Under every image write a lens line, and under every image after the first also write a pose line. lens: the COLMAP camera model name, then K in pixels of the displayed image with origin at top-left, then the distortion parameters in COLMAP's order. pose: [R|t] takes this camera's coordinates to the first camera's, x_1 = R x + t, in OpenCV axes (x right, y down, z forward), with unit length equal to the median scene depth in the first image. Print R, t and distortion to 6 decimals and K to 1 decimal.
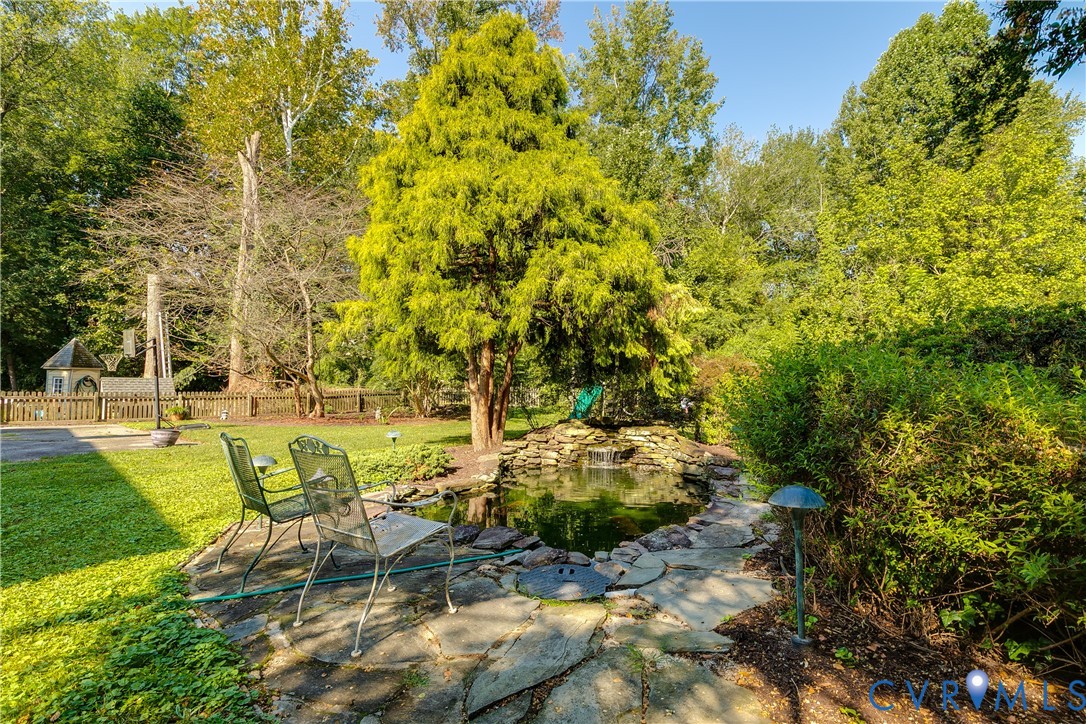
lens RADIAL K [[506.0, 0, 543.0], [0, 506.0, 362.0], [0, 0, 1]] dist [-0.001958, -0.000244]
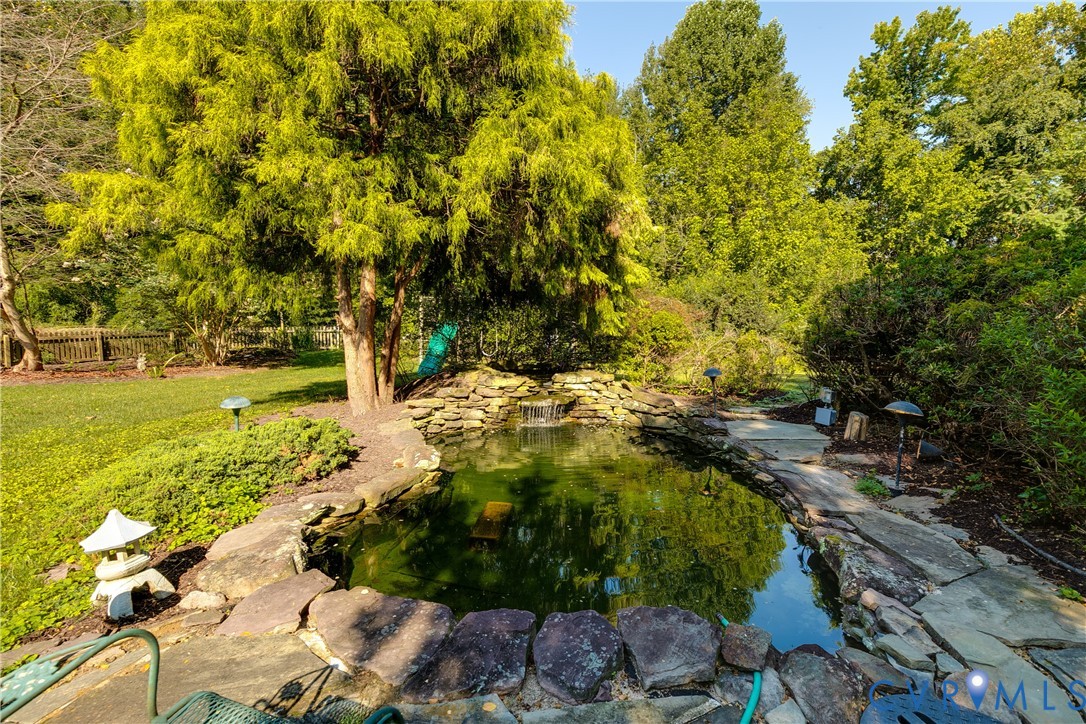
lens RADIAL K [[491.7, 0, 547.8], [0, 491.7, 364.4], [0, 0, 1]] dist [0.008440, -0.000808]
pose [[0.920150, -0.031541, 0.390294, -0.164655], [-0.017263, 0.992514, 0.120907, 0.021597], [-0.391185, -0.117990, 0.912717, 0.308183]]
